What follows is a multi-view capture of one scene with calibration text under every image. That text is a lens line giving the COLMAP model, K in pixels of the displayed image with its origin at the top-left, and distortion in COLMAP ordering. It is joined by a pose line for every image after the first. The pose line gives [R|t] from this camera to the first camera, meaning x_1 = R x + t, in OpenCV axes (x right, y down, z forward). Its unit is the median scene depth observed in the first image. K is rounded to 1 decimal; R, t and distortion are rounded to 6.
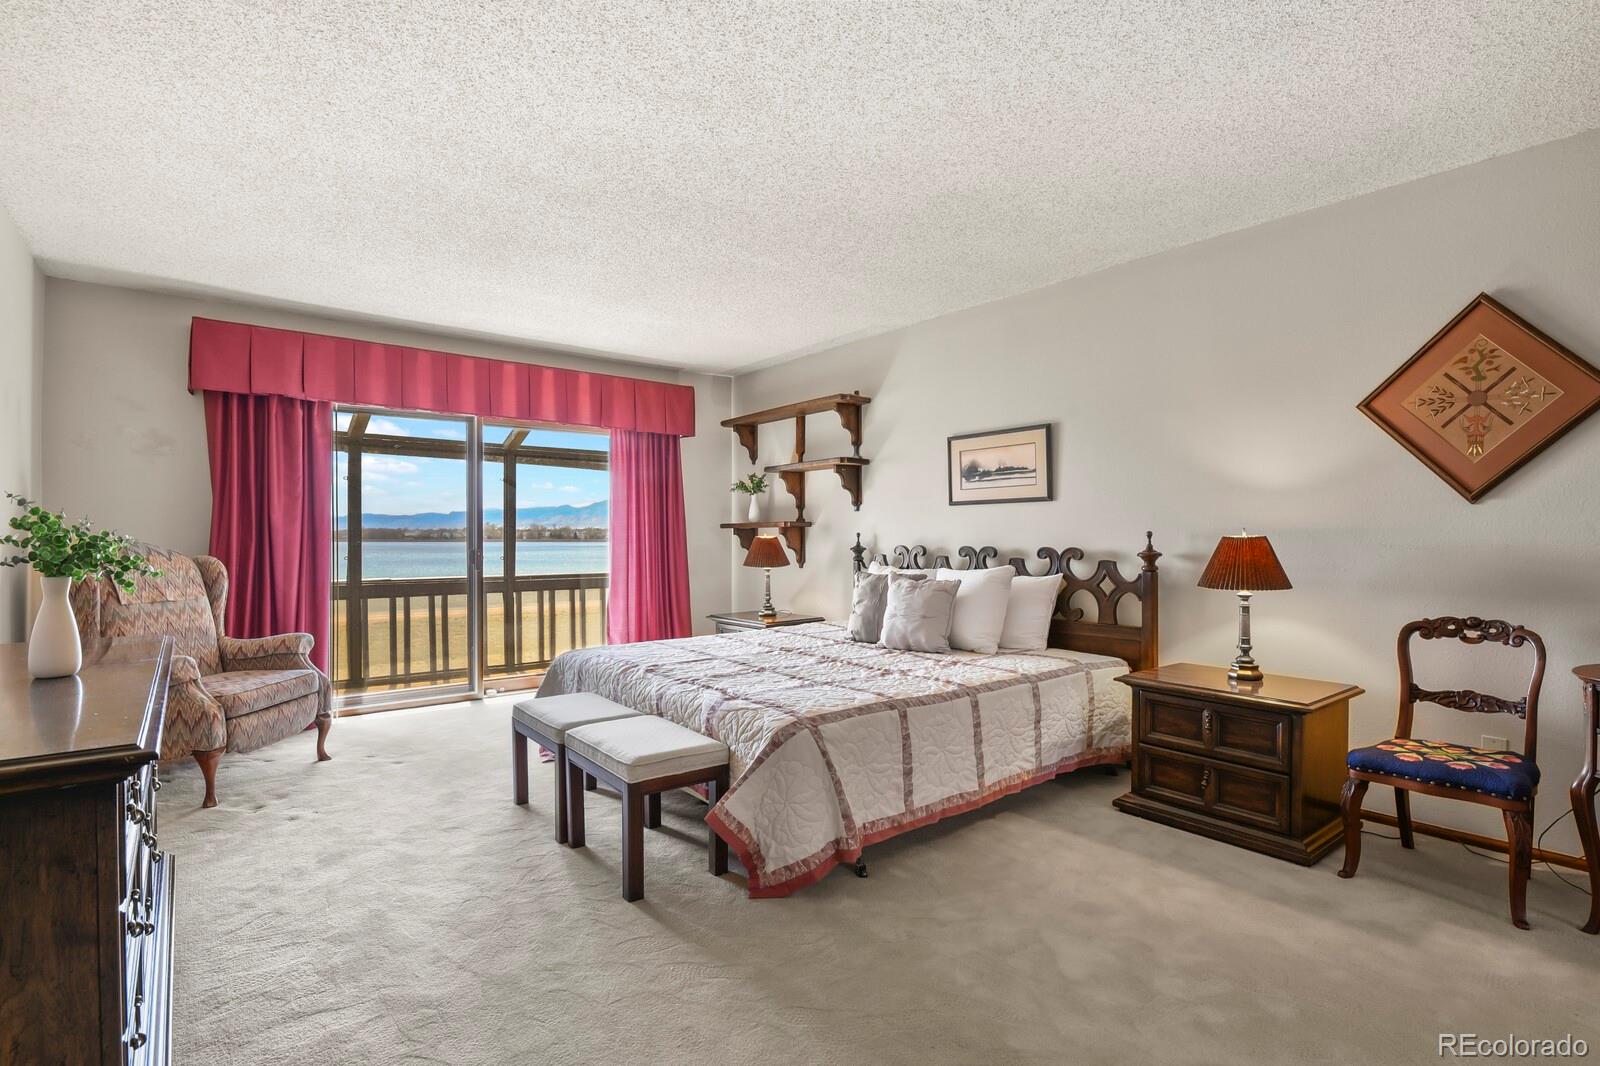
lens RADIAL K [[778.8, 0, 802.6], [0, 778.8, 539.8], [0, 0, 1]] dist [-0.016594, -0.001100]
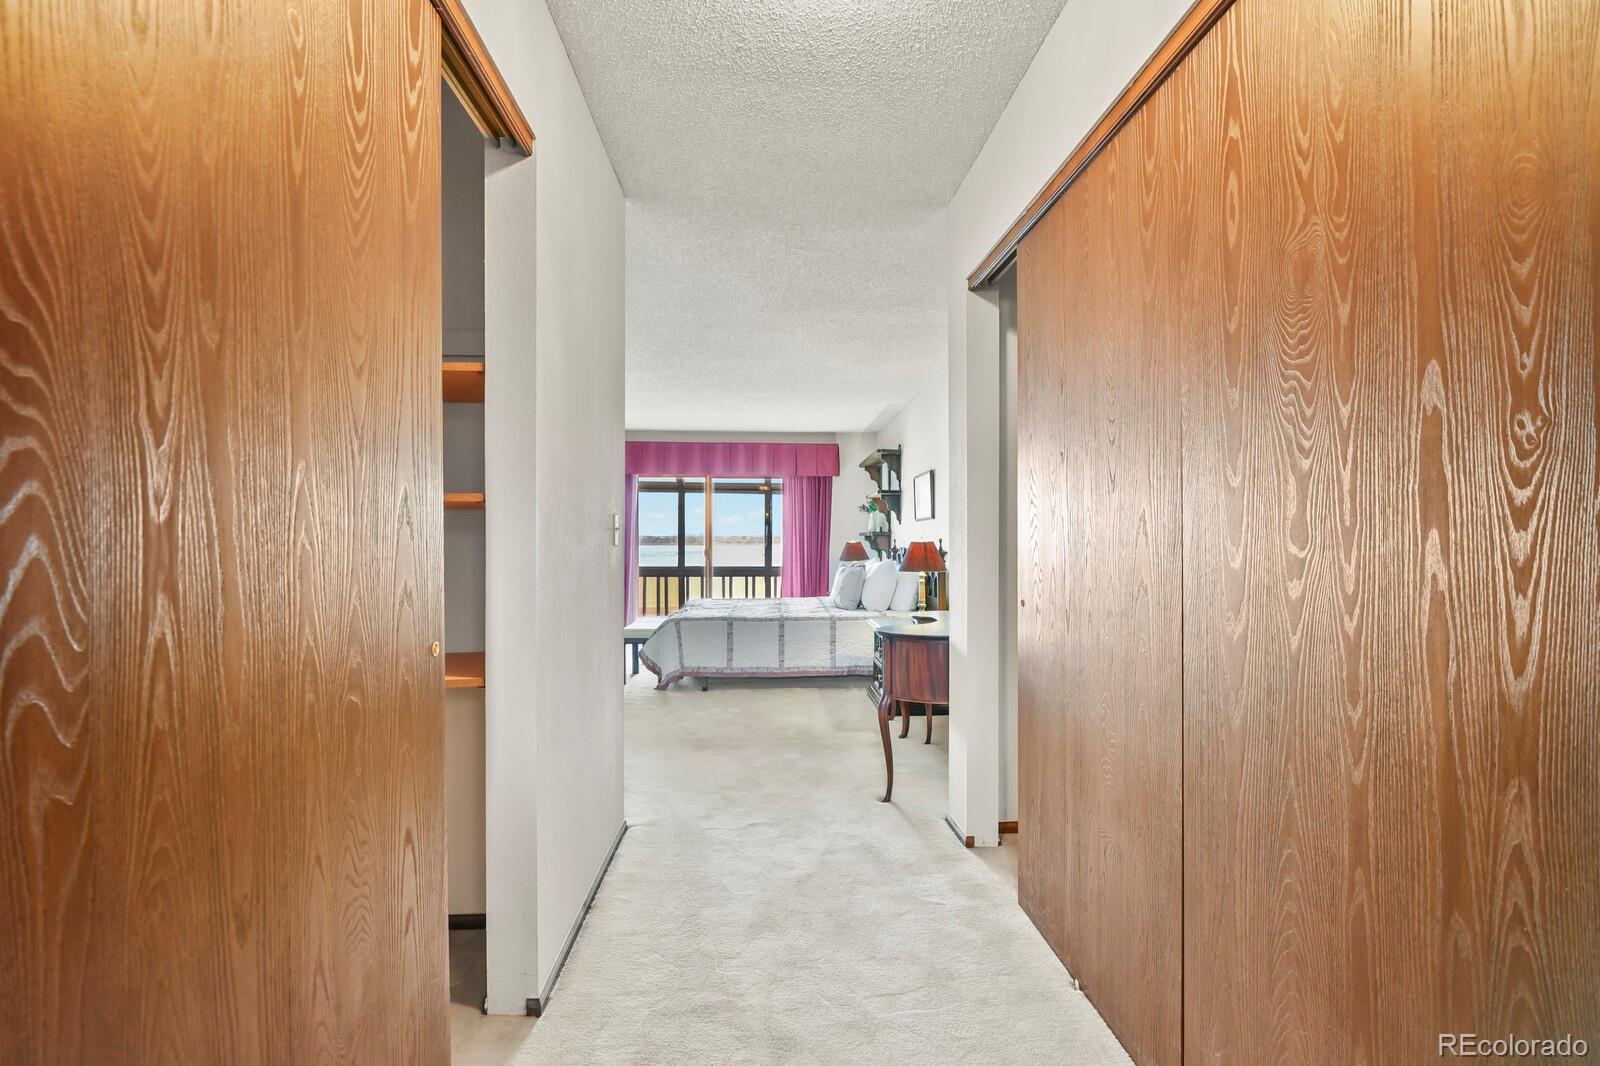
lens RADIAL K [[778.8, 0, 802.6], [0, 778.8, 539.8], [0, 0, 1]] dist [-0.016594, -0.001100]
pose [[0.817237, -0.001779, -0.576300, 0.890786], [-0.001779, 0.999983, -0.005610, 0.001356], [0.576300, 0.005610, 0.817219, -0.378354]]
